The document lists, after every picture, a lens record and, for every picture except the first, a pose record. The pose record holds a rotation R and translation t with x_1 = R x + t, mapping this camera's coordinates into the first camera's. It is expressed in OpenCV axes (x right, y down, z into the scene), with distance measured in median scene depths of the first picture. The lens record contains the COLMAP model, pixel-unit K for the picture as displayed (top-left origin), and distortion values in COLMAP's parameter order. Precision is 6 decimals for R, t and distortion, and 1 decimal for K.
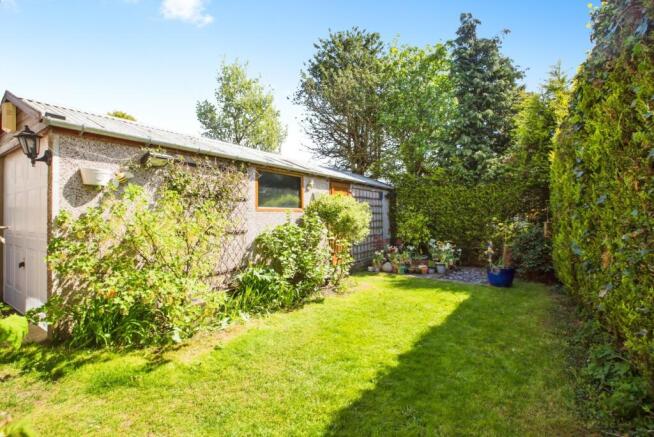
lens RADIAL K [[305.1, 0, 333.5], [0, 305.1, 215.7], [0, 0, 1]] dist [-0.053831, 0.020773]
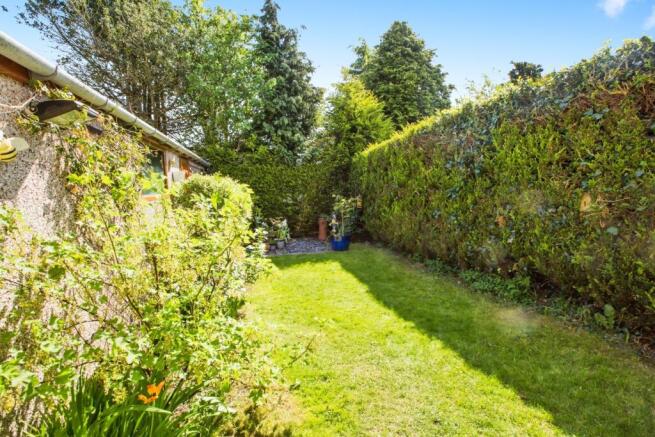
lens RADIAL K [[305.6, 0, 334.0], [0, 305.6, 215.7], [0, 0, 1]] dist [-0.053831, 0.020773]
pose [[0.665273, -0.094852, 0.740550, -0.273107], [0.029870, 0.994484, 0.100542, -0.023315], [-0.746002, -0.044768, 0.664437, 0.140051]]
